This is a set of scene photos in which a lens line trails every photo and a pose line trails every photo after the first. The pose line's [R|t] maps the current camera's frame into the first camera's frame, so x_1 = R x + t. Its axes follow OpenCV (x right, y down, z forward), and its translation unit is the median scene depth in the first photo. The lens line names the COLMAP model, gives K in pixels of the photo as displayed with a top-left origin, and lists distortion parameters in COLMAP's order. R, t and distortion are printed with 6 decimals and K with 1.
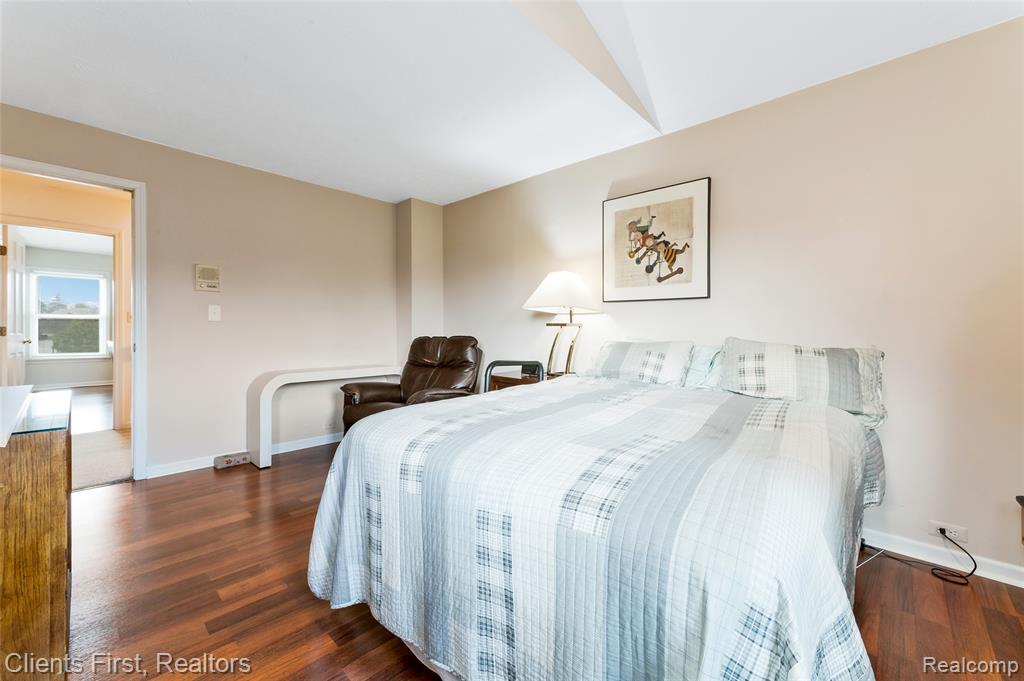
lens RADIAL K [[413.3, 0, 512.1], [0, 413.3, 333.3], [0, 0, 1]] dist [0.000990, 0.000355]
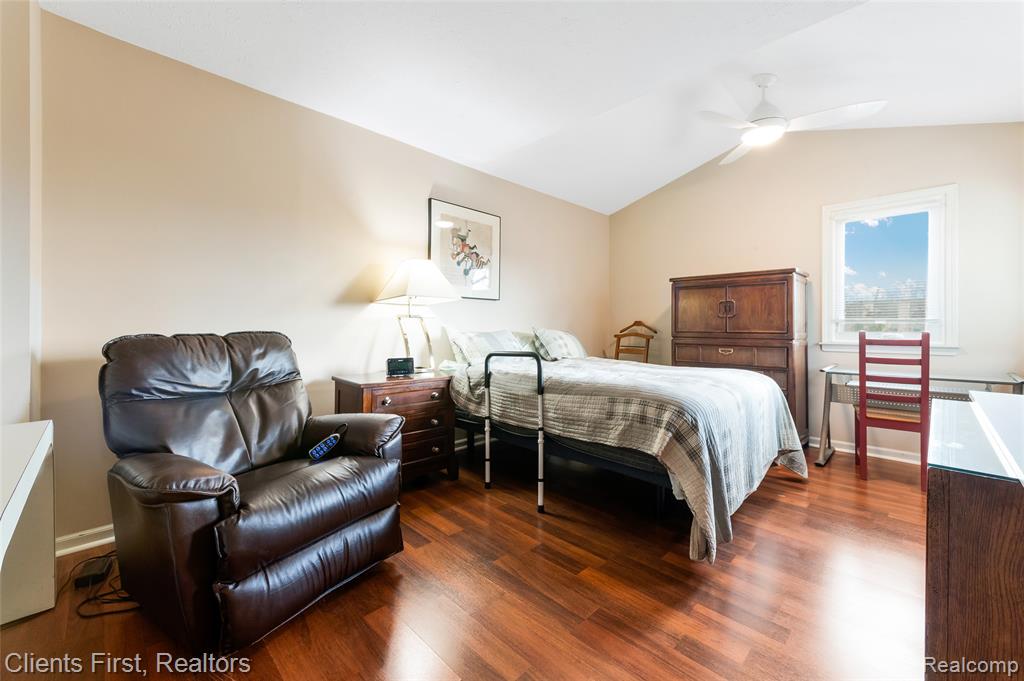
lens RADIAL K [[413.3, 0, 512.1], [0, 413.3, 333.3], [0, 0, 1]] dist [0.000990, 0.000355]
pose [[0.045539, -0.024396, 0.998665, -0.881303], [0.005468, 0.999693, 0.024172, -0.003357], [-0.998948, 0.004360, 0.045658, 0.804860]]
